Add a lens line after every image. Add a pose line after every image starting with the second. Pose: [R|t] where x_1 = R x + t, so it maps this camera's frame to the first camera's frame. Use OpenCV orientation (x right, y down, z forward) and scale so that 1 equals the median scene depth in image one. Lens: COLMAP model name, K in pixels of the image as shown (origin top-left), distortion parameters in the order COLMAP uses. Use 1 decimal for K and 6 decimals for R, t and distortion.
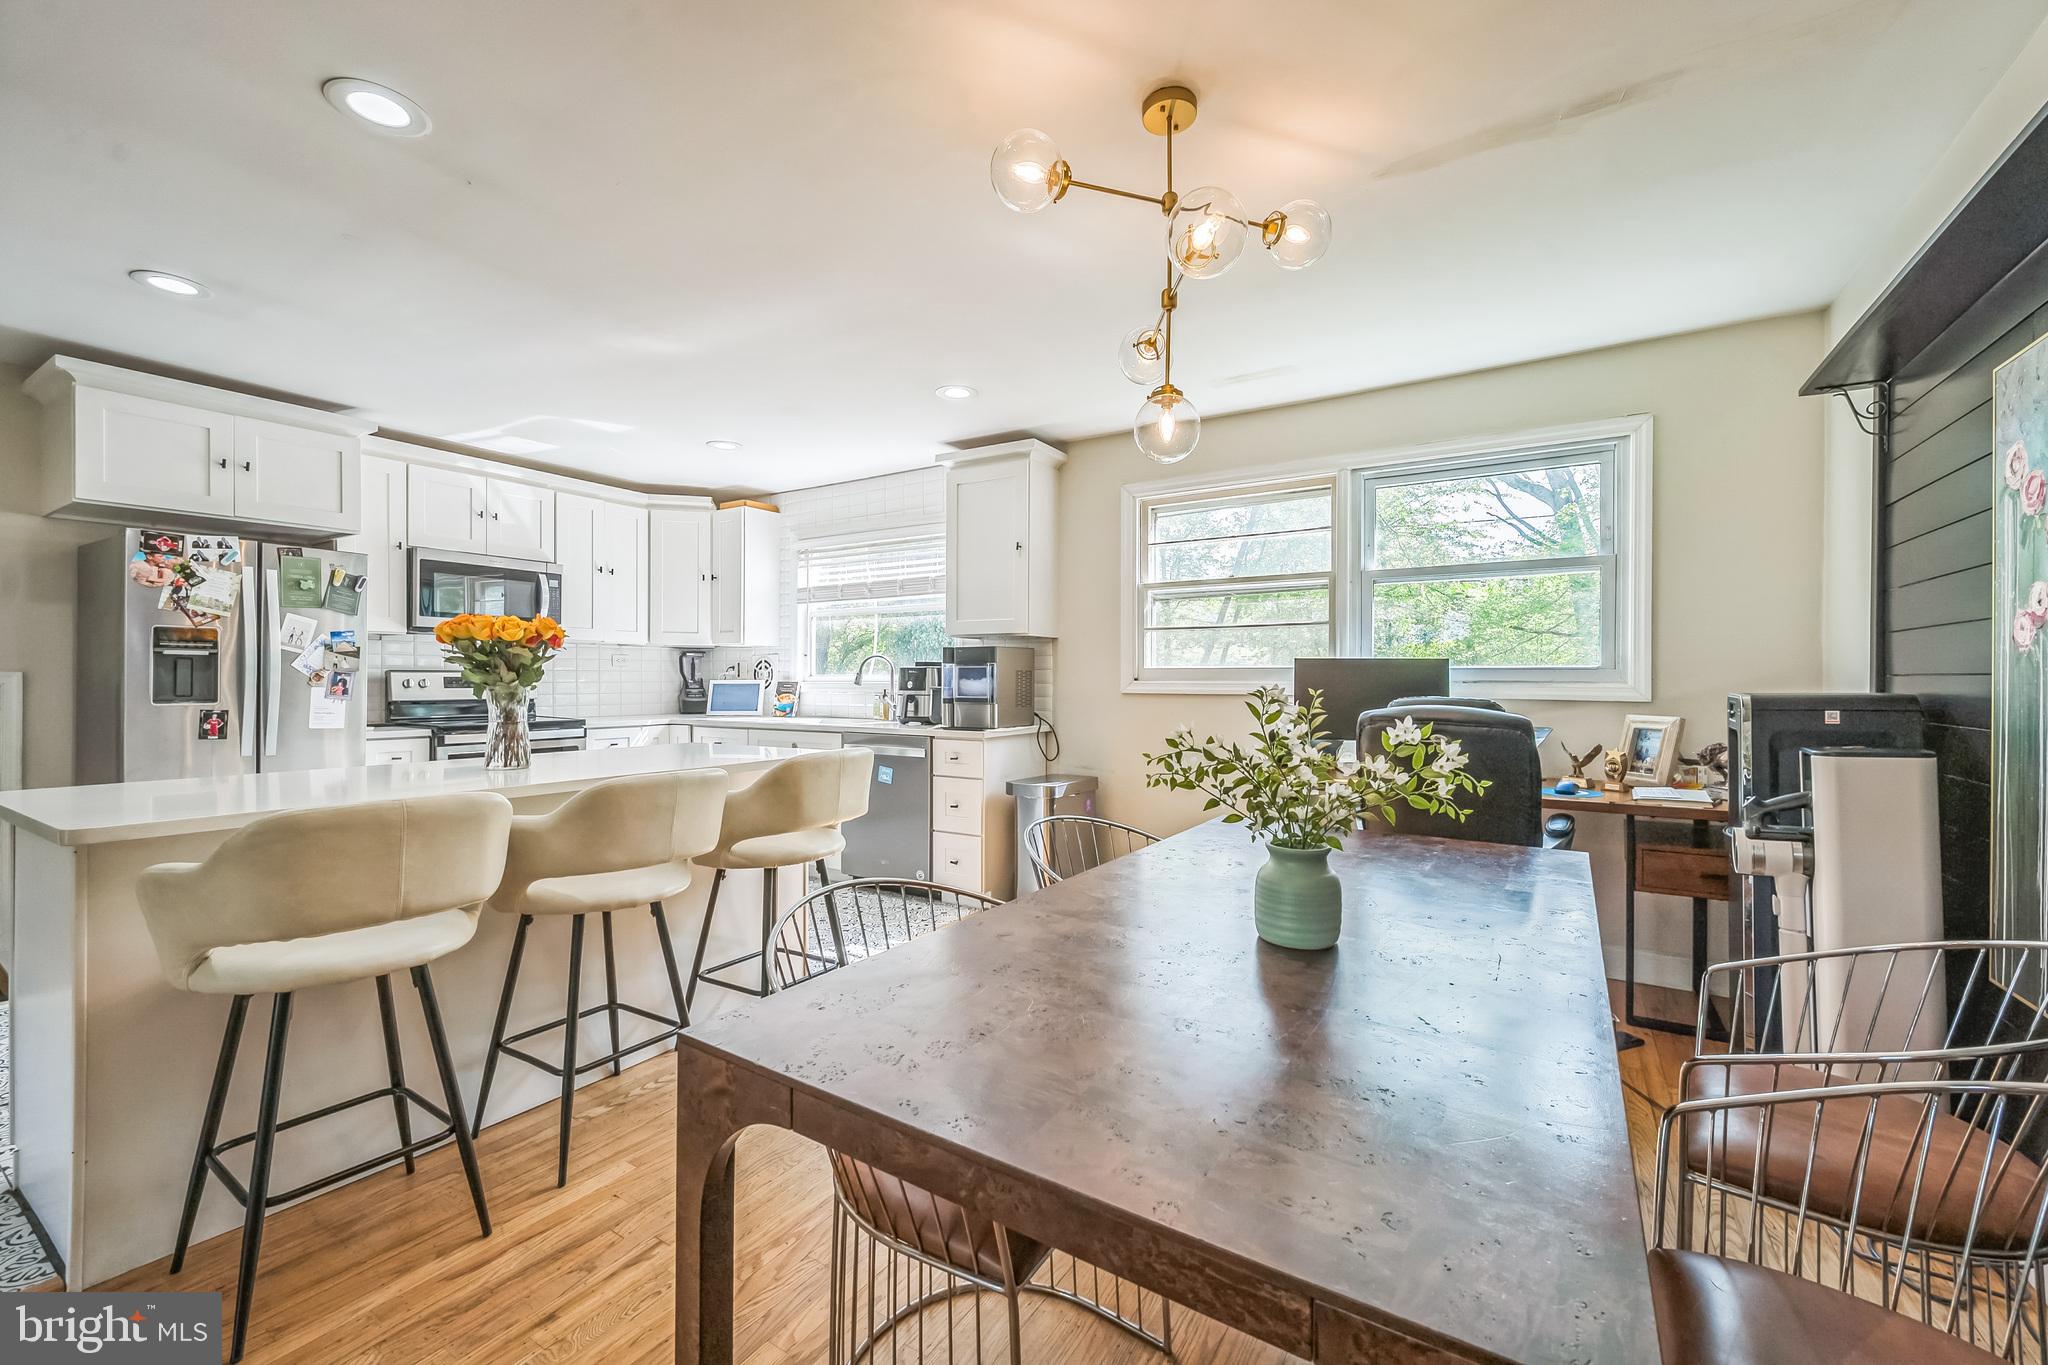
lens RADIAL K [[828.3, 0, 1032.1], [0, 828.3, 677.0], [0, 0, 1]] dist [-0.000997, -0.000129]
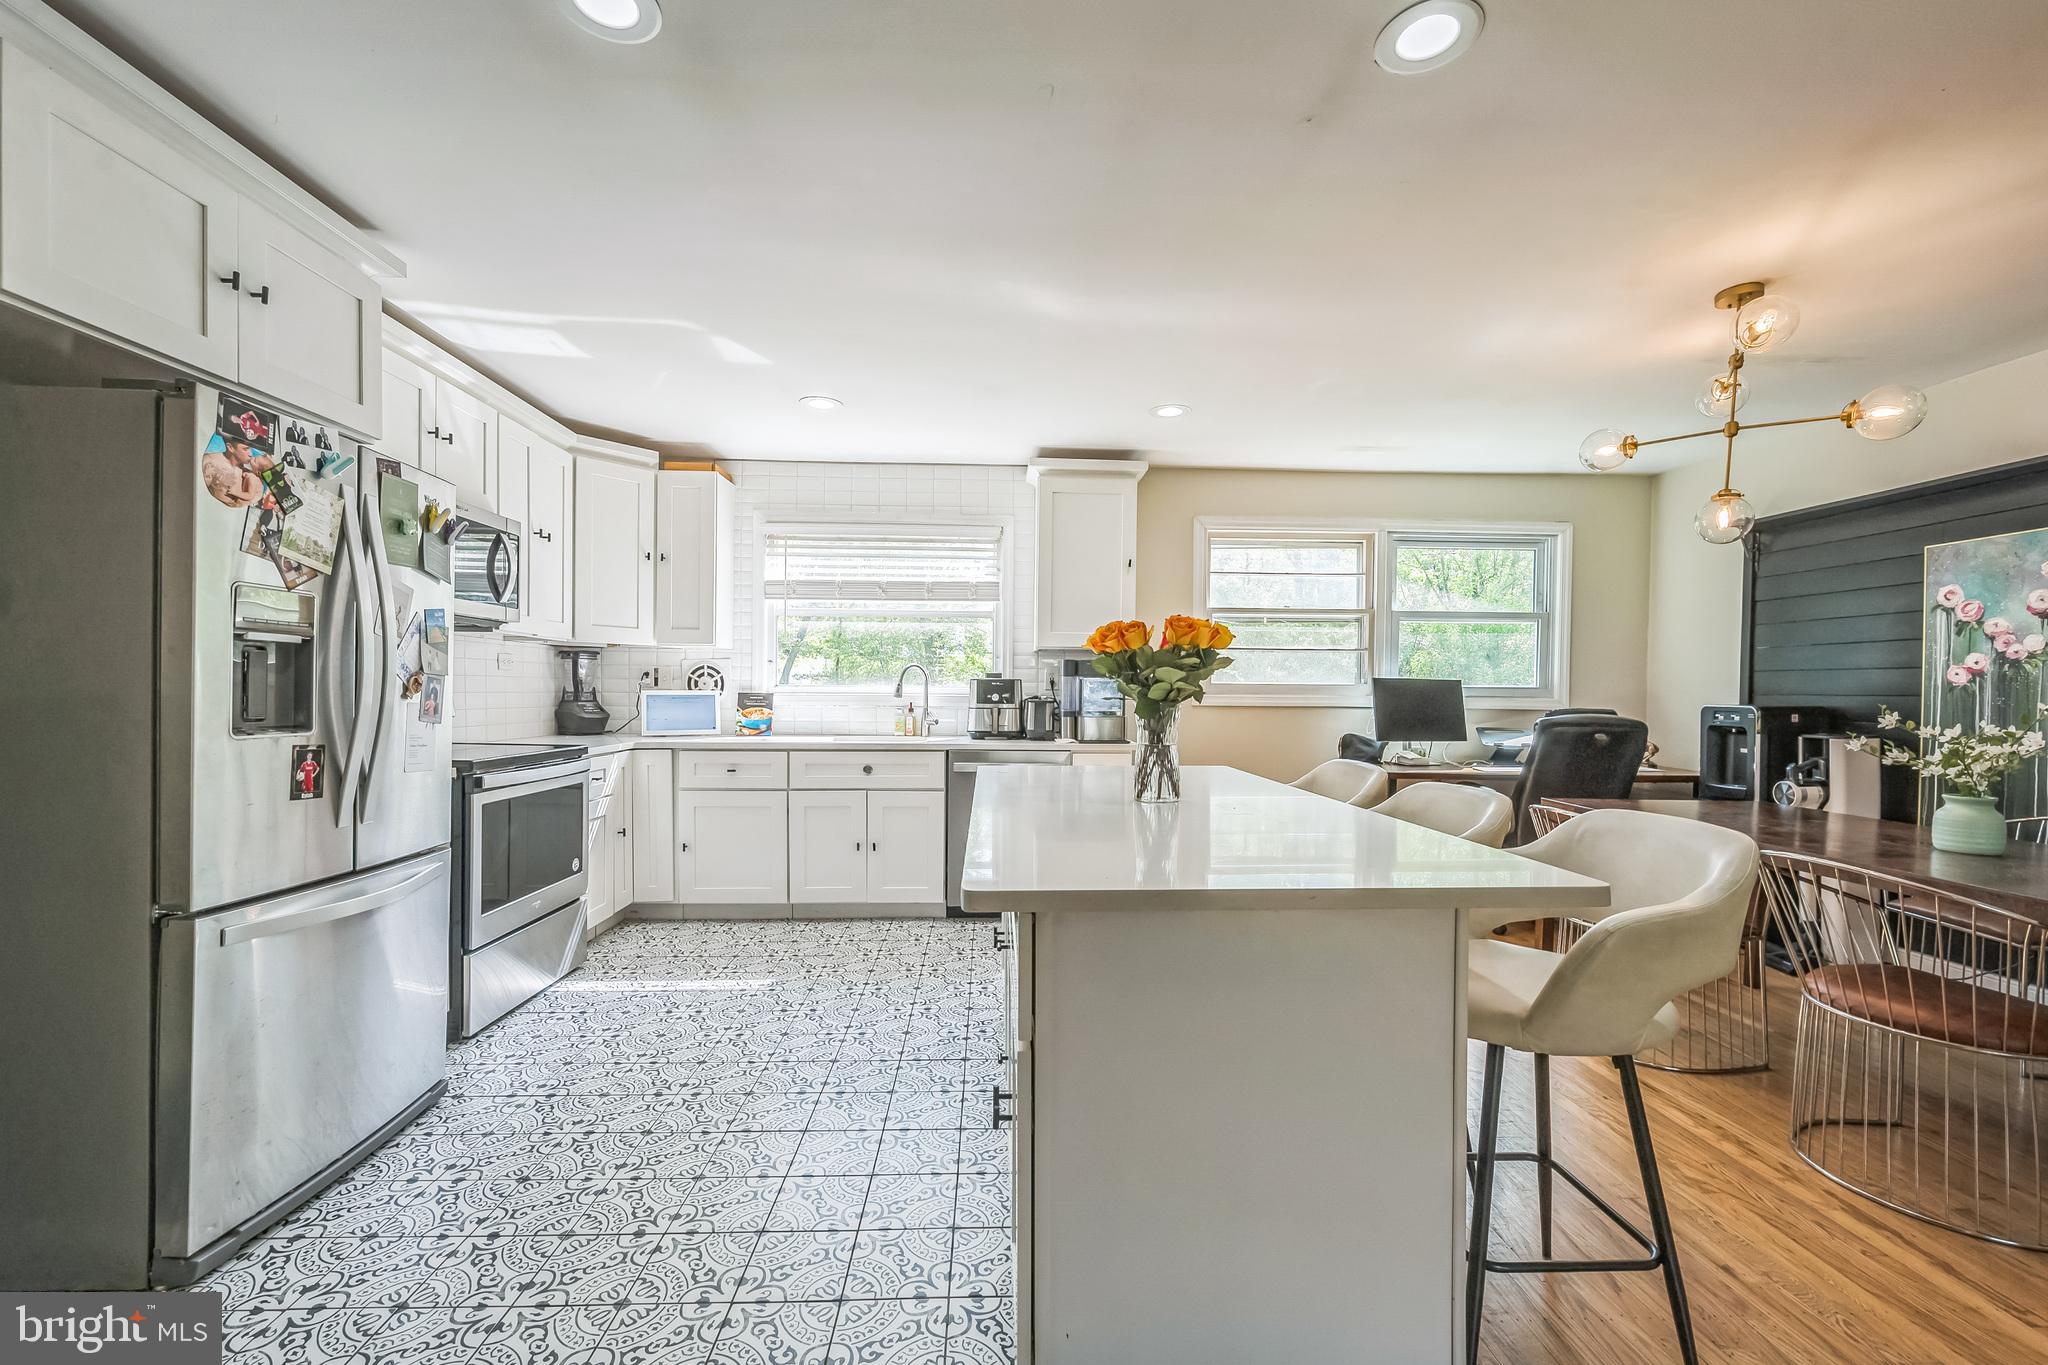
lens RADIAL K [[826.8, 0, 1033.7], [0, 826.8, 697.1], [0, 0, 1]] dist [0.000620, -0.000111]
pose [[0.822987, 0.001478, 0.568058, -0.782101], [-0.008479, 0.999917, 0.009681, -0.000582], [-0.567997, -0.012784, 0.822932, 0.246280]]
